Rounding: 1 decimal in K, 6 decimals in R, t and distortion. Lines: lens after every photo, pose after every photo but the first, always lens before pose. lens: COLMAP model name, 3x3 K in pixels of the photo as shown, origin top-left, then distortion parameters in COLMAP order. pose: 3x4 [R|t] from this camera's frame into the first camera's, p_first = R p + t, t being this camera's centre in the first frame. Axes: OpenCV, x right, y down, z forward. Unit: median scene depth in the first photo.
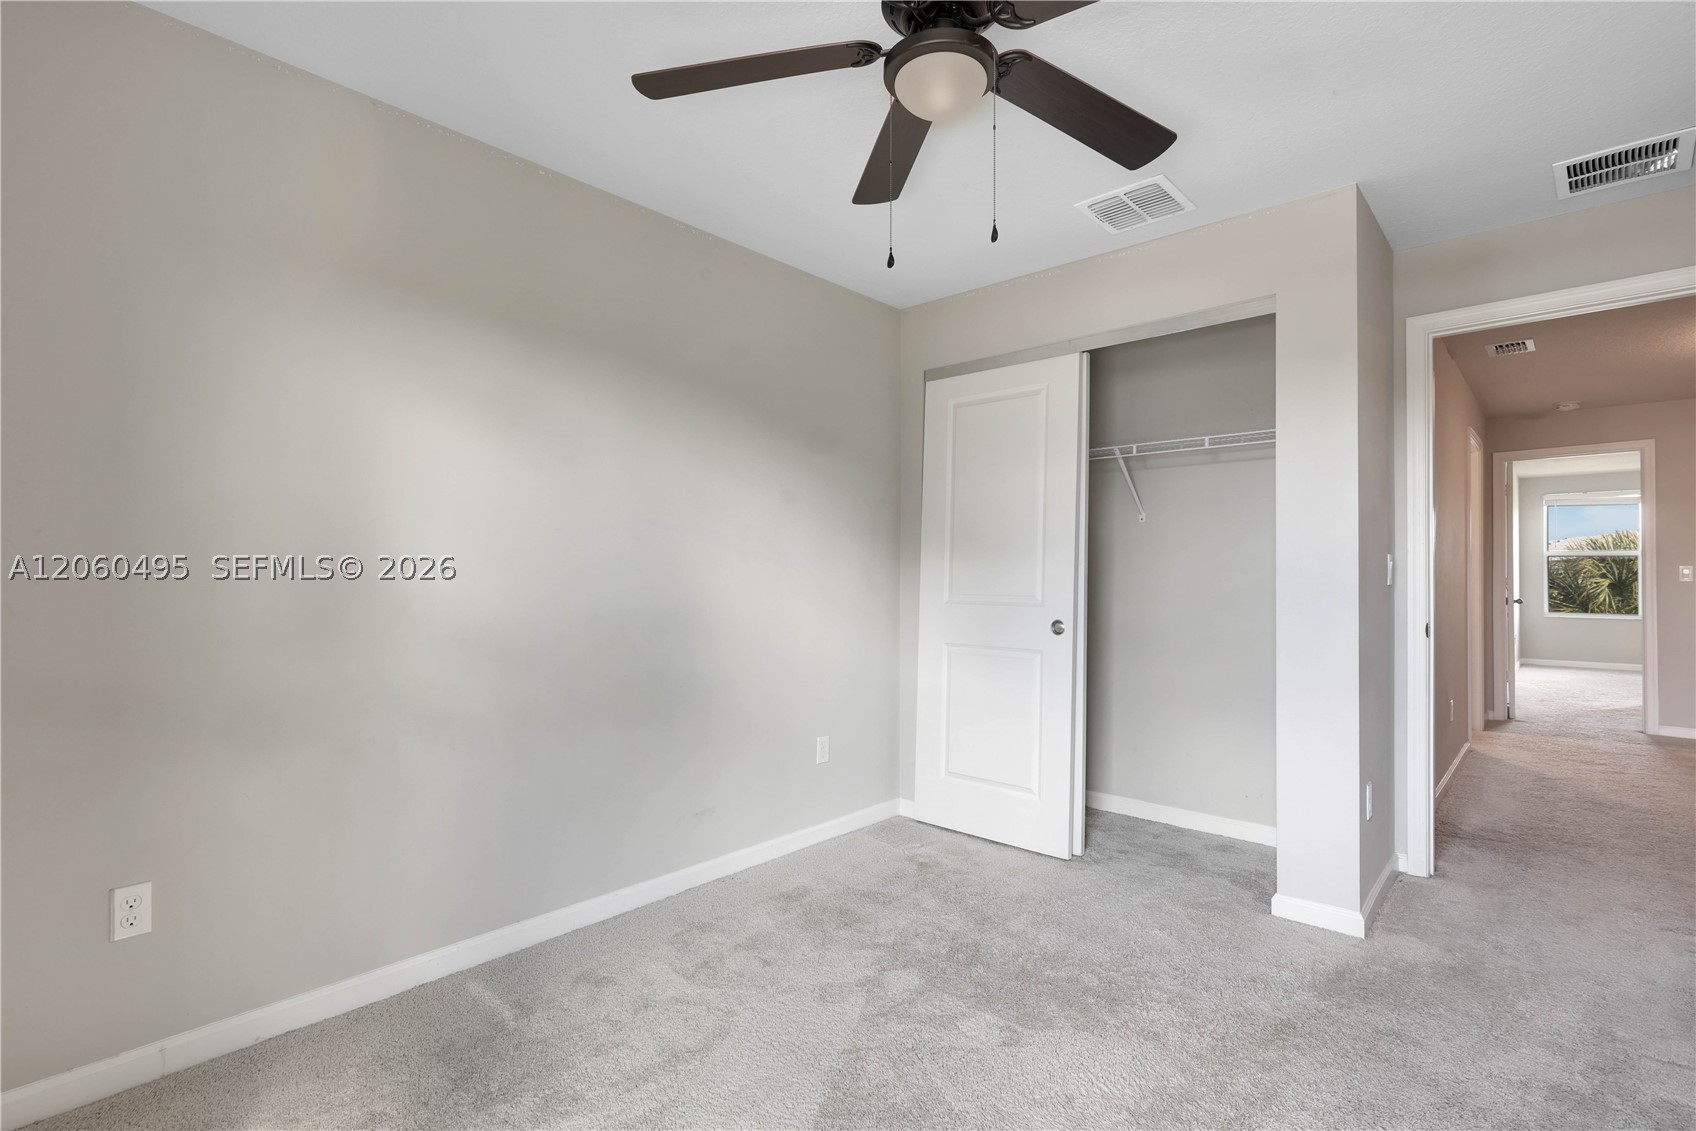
lens RADIAL K [[801.7, 0, 845.8], [0, 801.7, 558.8], [0, 0, 1]] dist [0.001423, -0.000044]
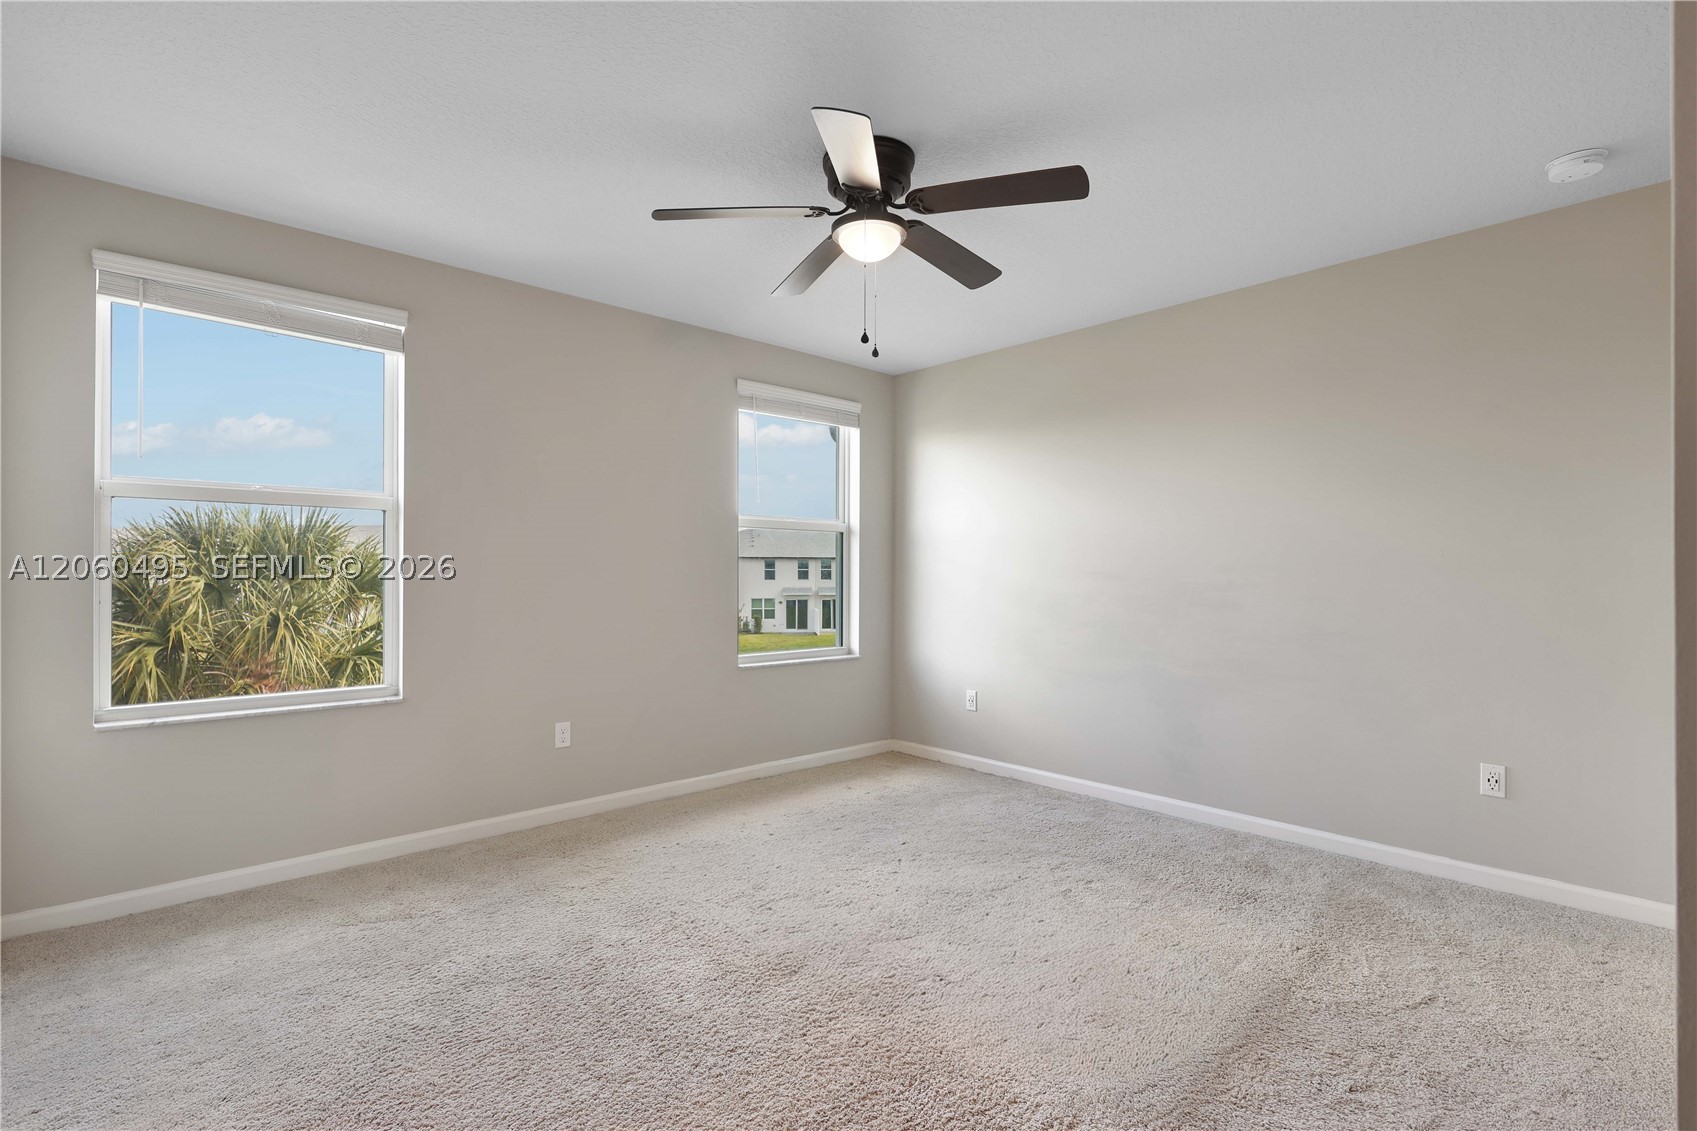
lens RADIAL K [[792.2, 0, 864.6], [0, 792.2, 581.0], [0, 0, 1]] dist [0.017338, -0.000102]
pose [[0.079293, -0.017165, 0.996704, 0.543815], [-0.019375, 0.999636, 0.018757, 0.011053], [-0.996663, -0.020799, 0.078932, 0.630831]]
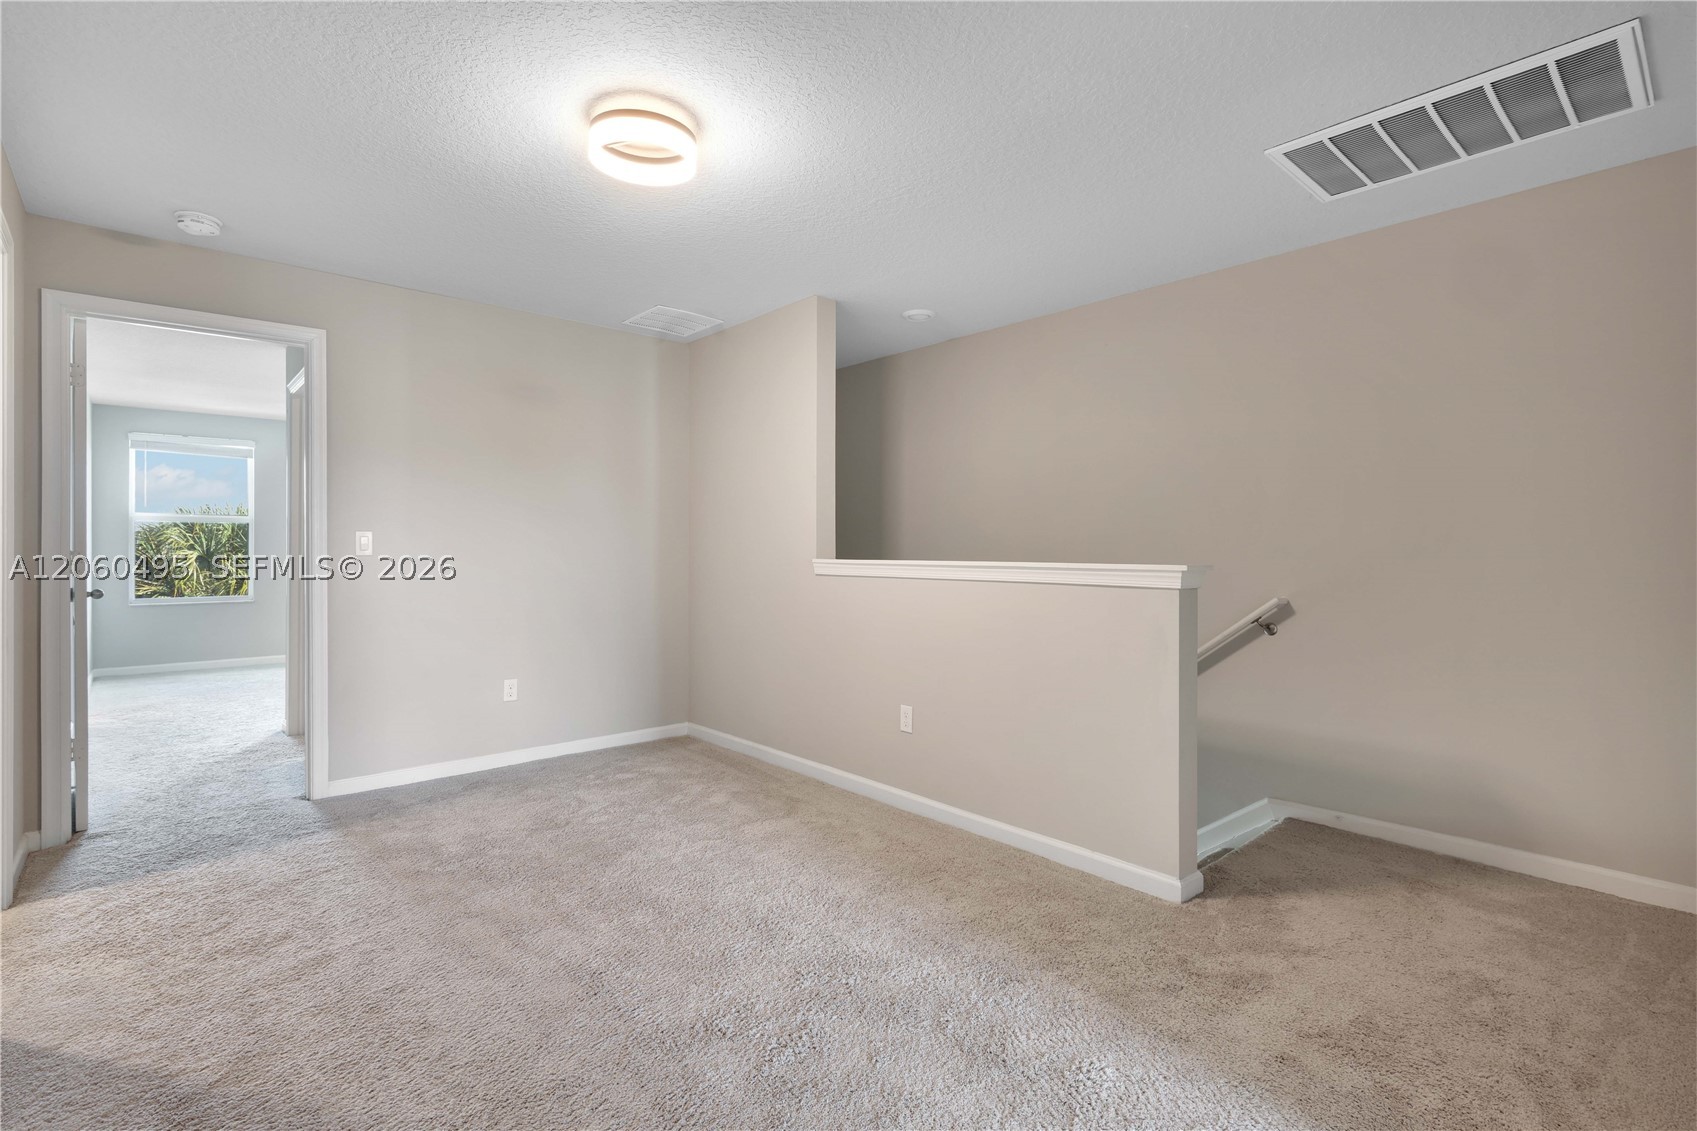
lens RADIAL K [[802.1, 0, 846.3], [0, 802.1, 558.8], [0, 0, 1]] dist [0.001423, -0.000044]
pose [[0.113001, -0.014432, 0.993490, 0.219534], [-0.020587, 0.999646, 0.016863, 0.005777], [-0.993382, -0.022359, 0.112664, 0.267784]]
